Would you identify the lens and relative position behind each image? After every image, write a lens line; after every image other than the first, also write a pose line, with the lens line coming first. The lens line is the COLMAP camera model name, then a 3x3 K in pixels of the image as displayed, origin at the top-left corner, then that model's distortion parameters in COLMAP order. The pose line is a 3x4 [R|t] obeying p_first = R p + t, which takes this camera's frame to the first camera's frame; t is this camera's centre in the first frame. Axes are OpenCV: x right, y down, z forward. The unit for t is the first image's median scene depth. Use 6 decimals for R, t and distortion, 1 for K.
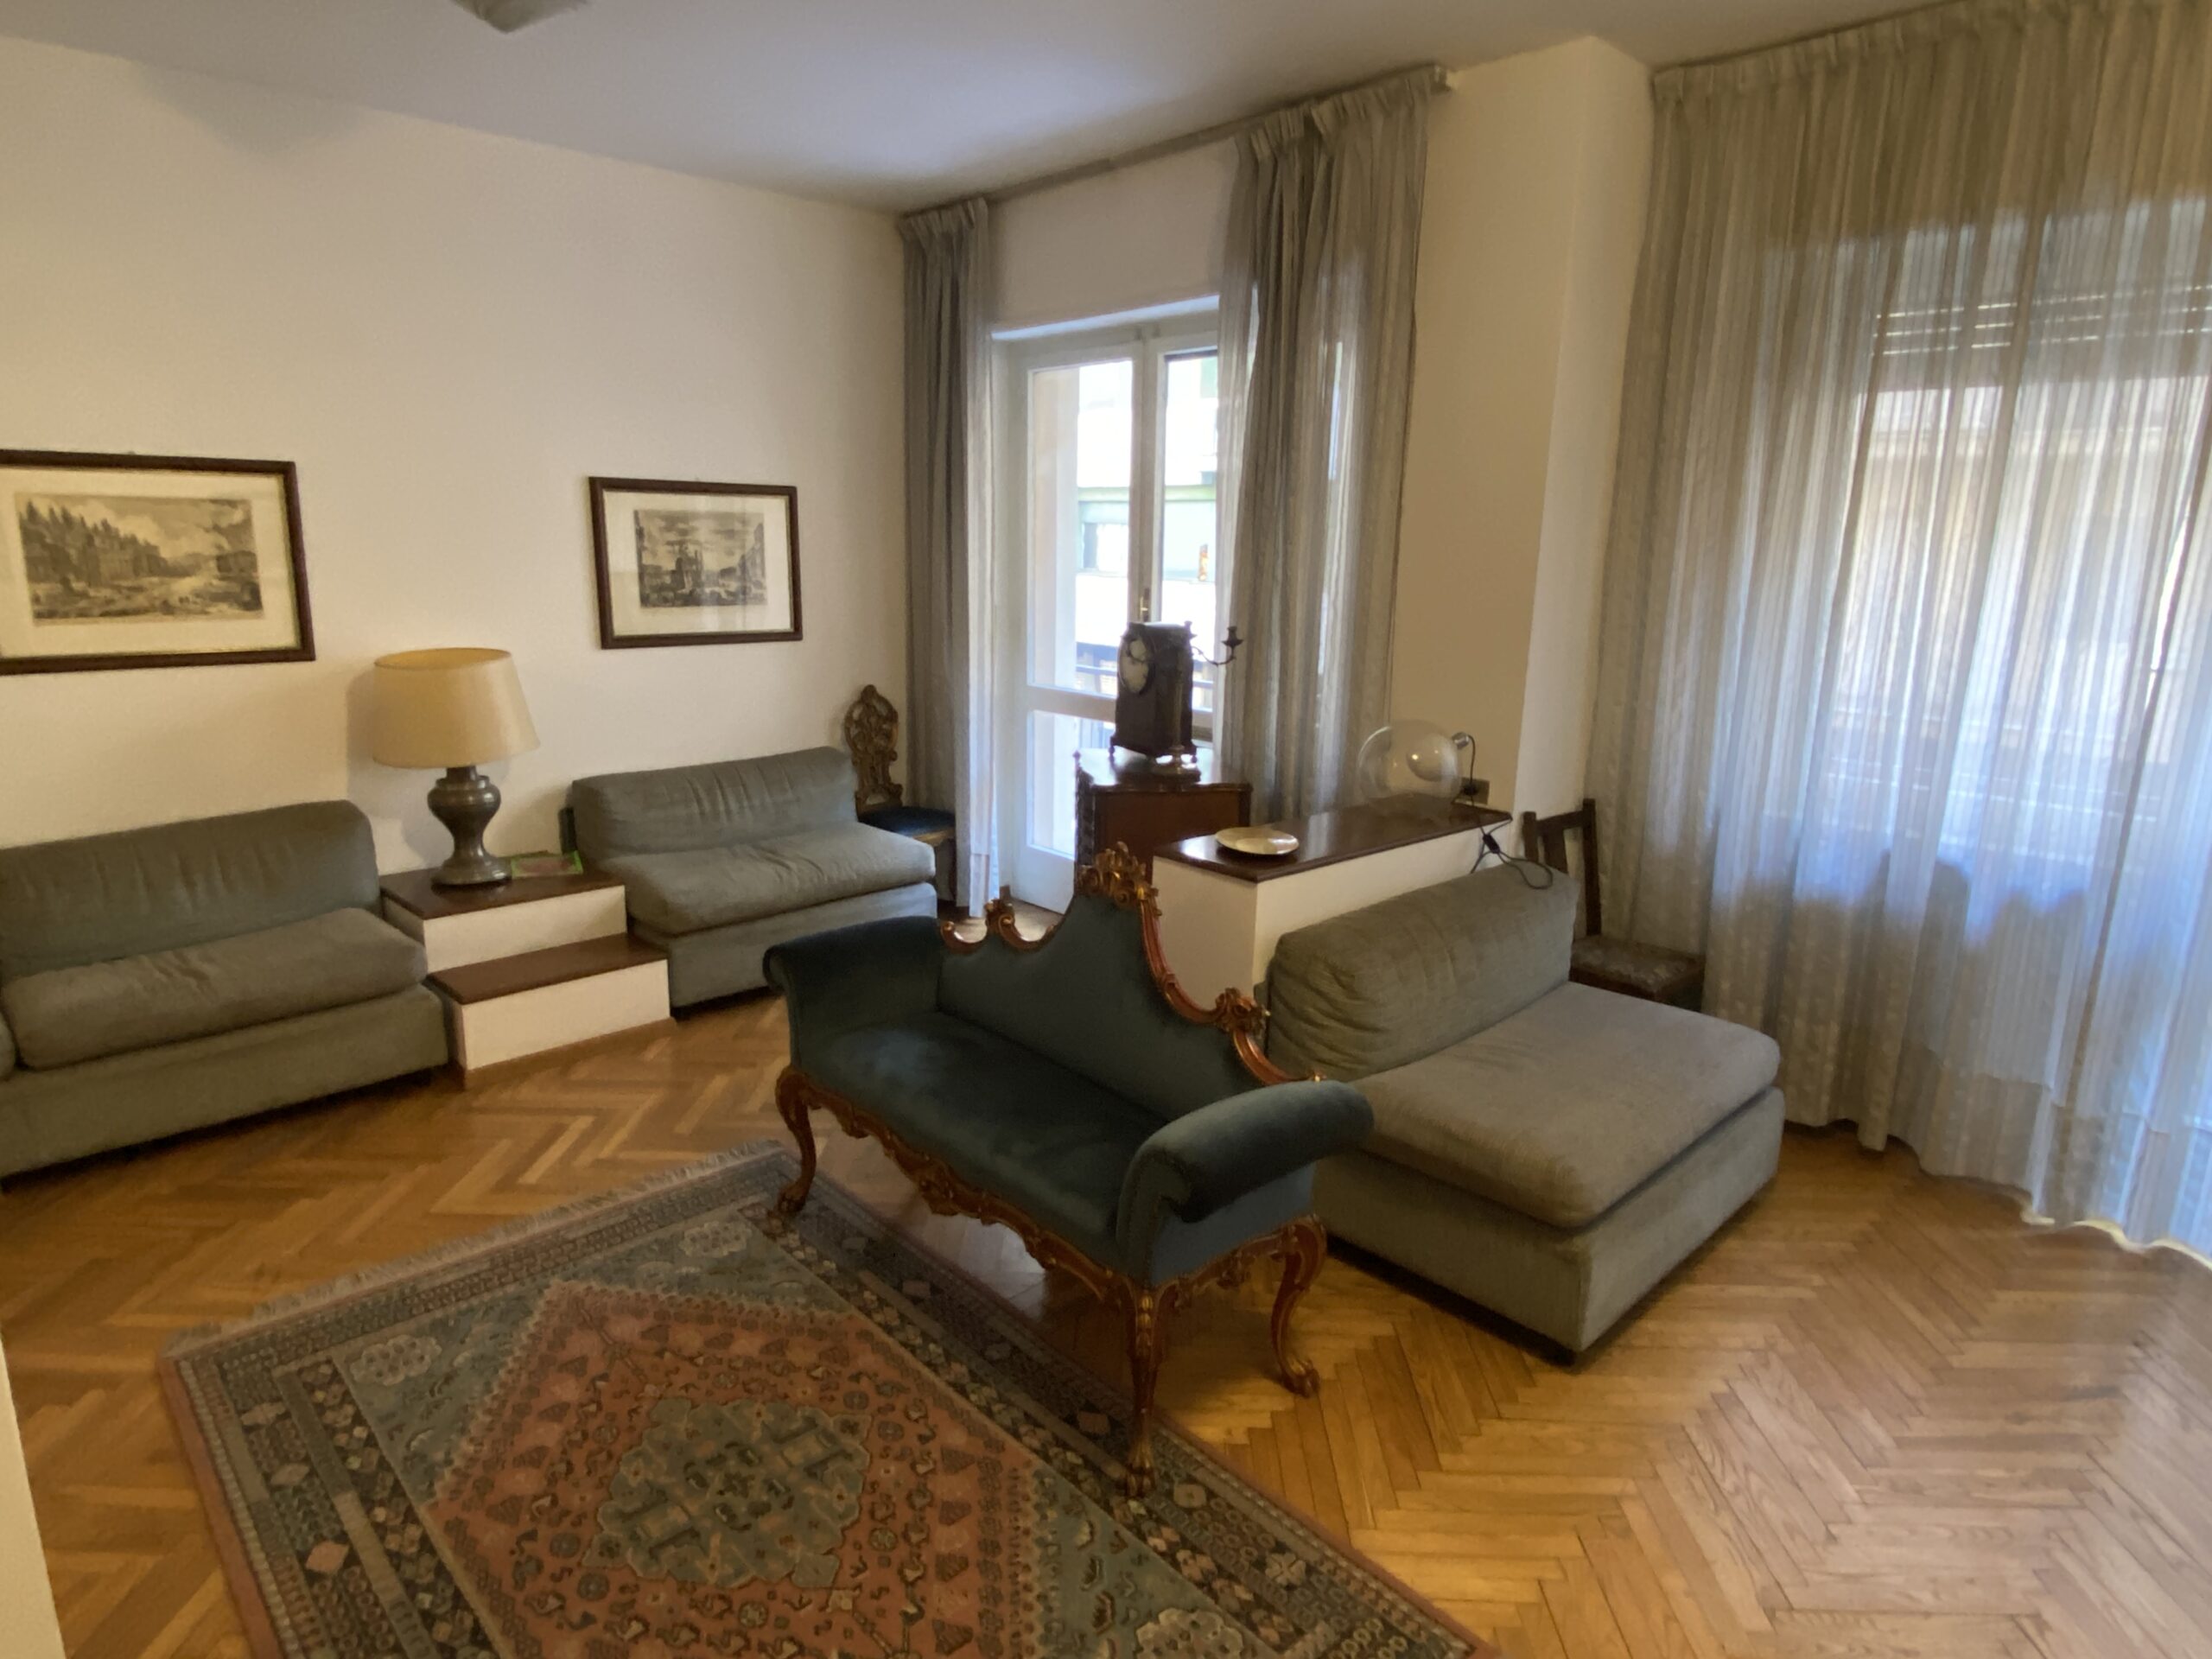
lens RADIAL K [[1287.2, 0, 1106.0], [0, 1287.2, 829.5], [0, 0, 1]] dist [0.041175, -0.037199]
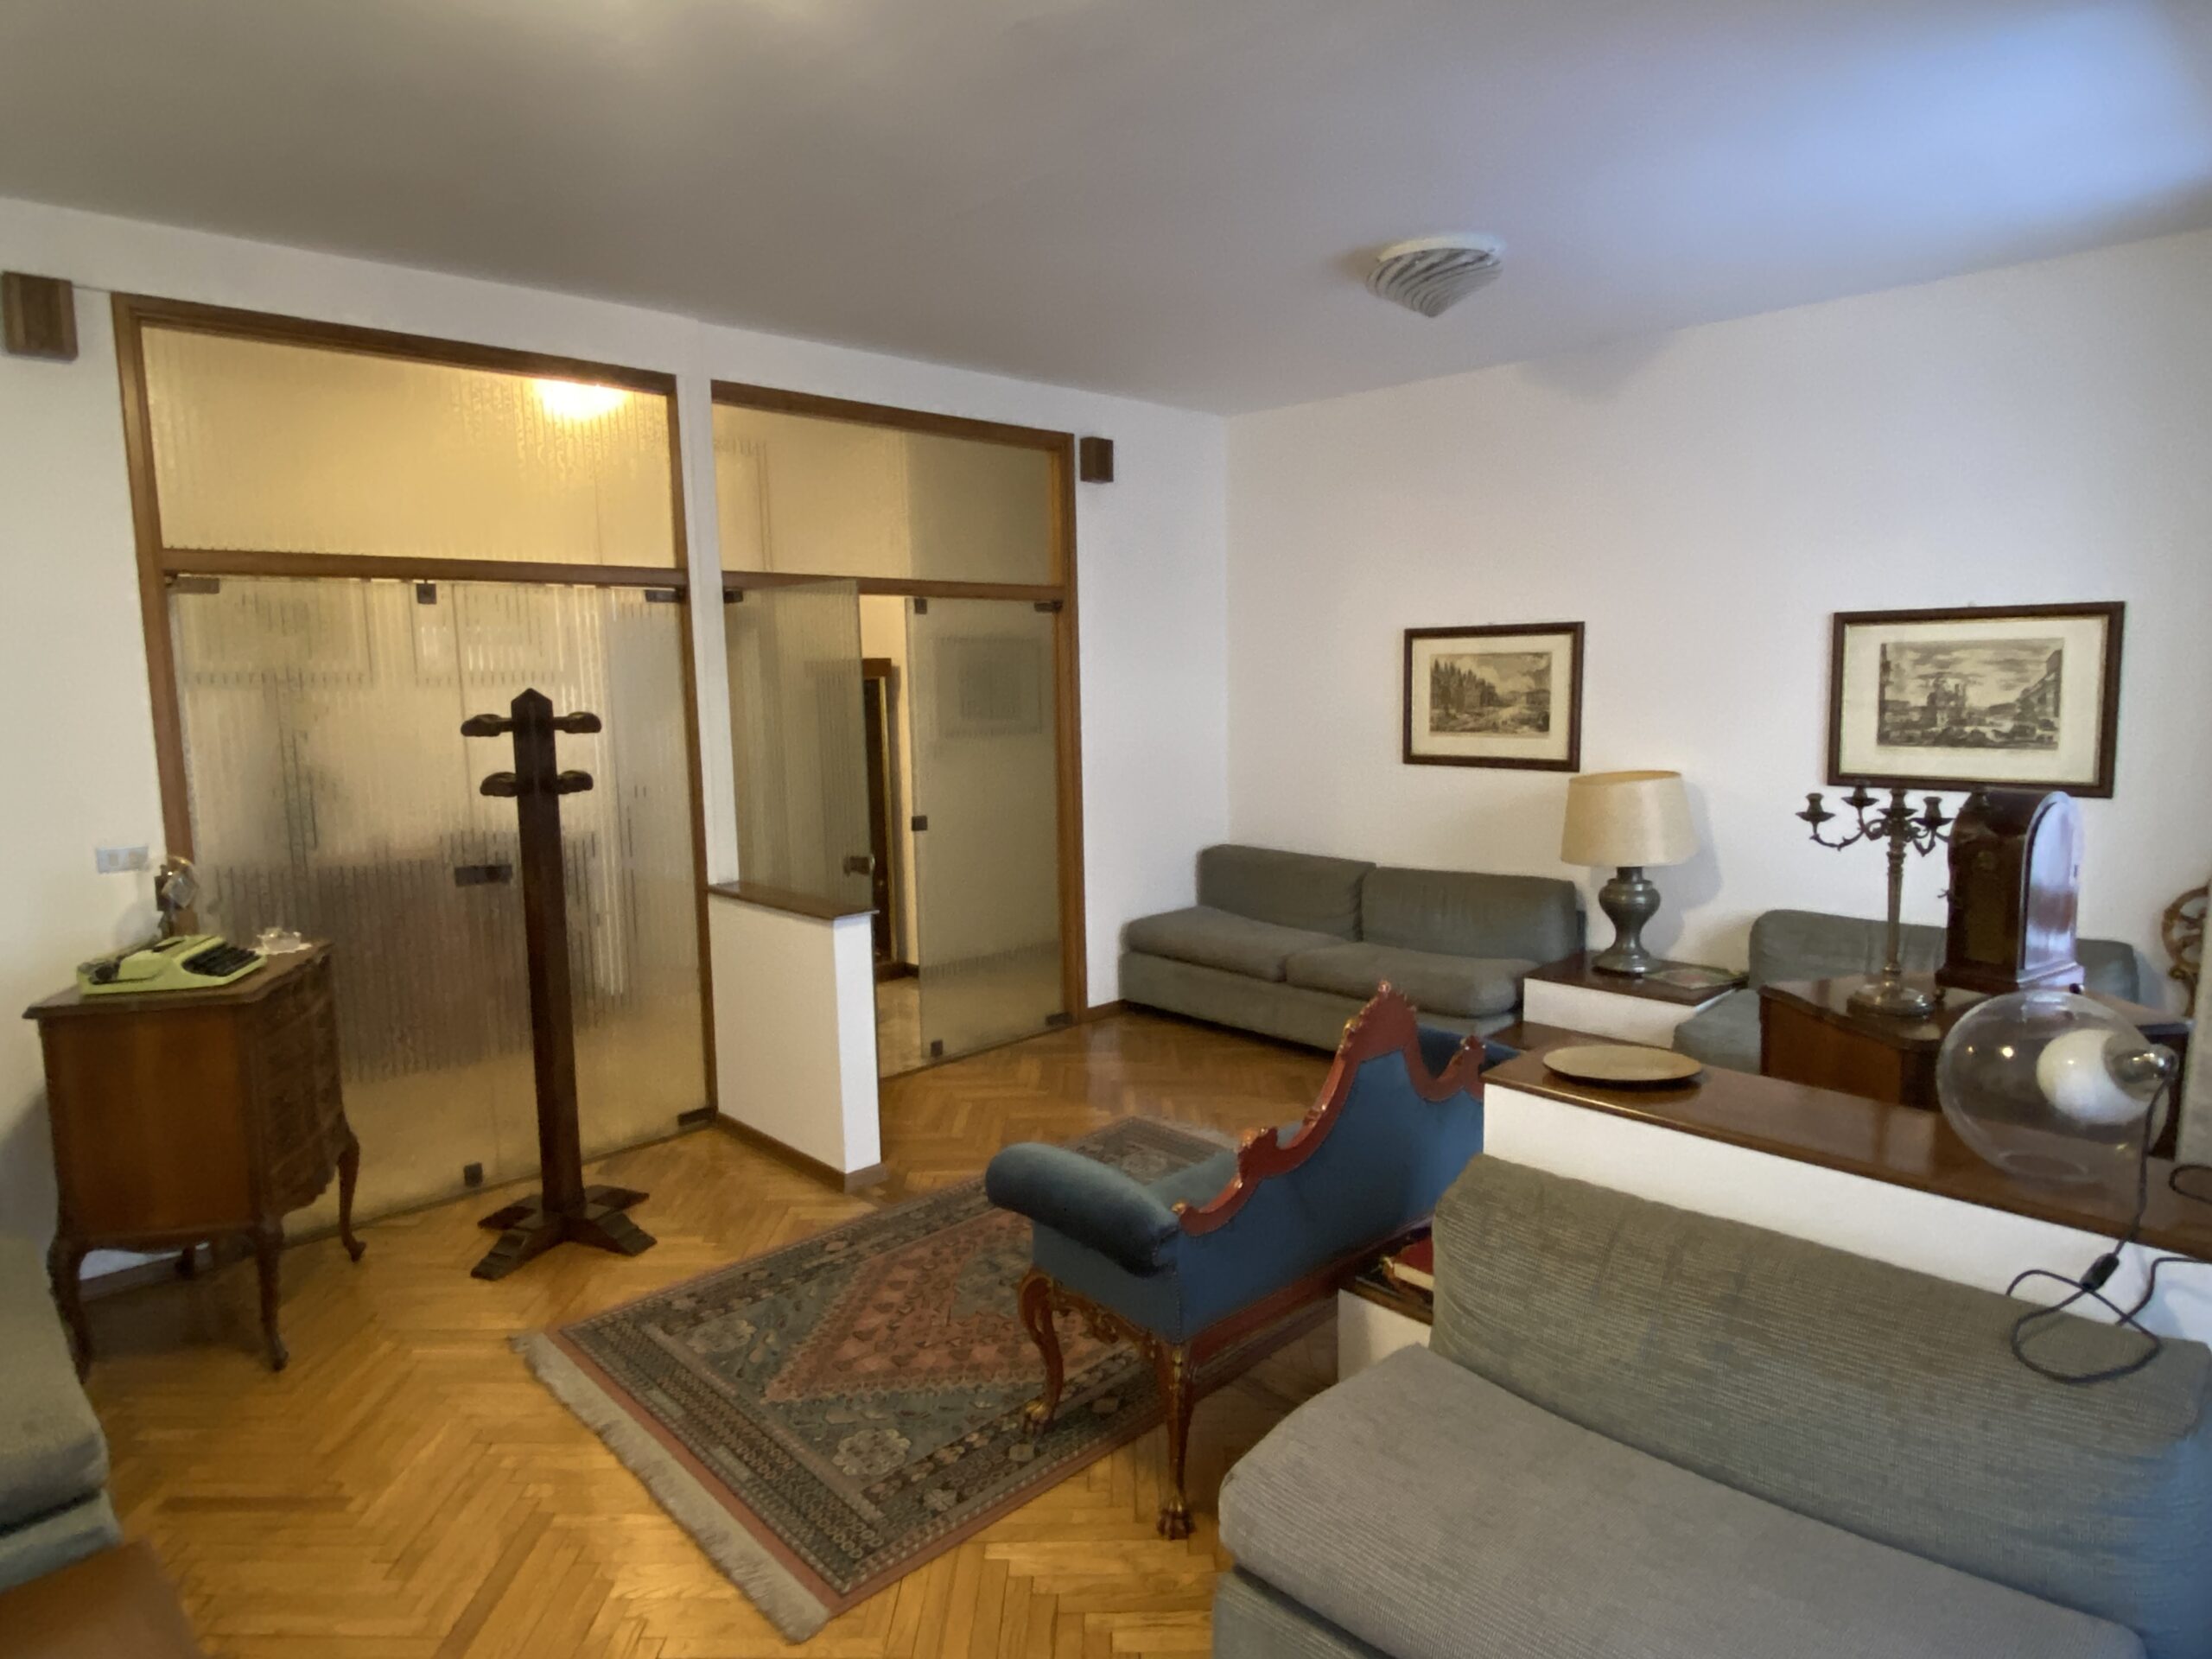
lens RADIAL K [[1287.2, 0, 1106.0], [0, 1287.2, 829.5], [0, 0, 1]] dist [0.041175, -0.037199]
pose [[0.016036, 0.107606, -0.994064, 0.694489], [-0.206032, 0.973212, 0.102025, -0.112718], [0.978414, 0.203173, 0.037777, 0.522415]]
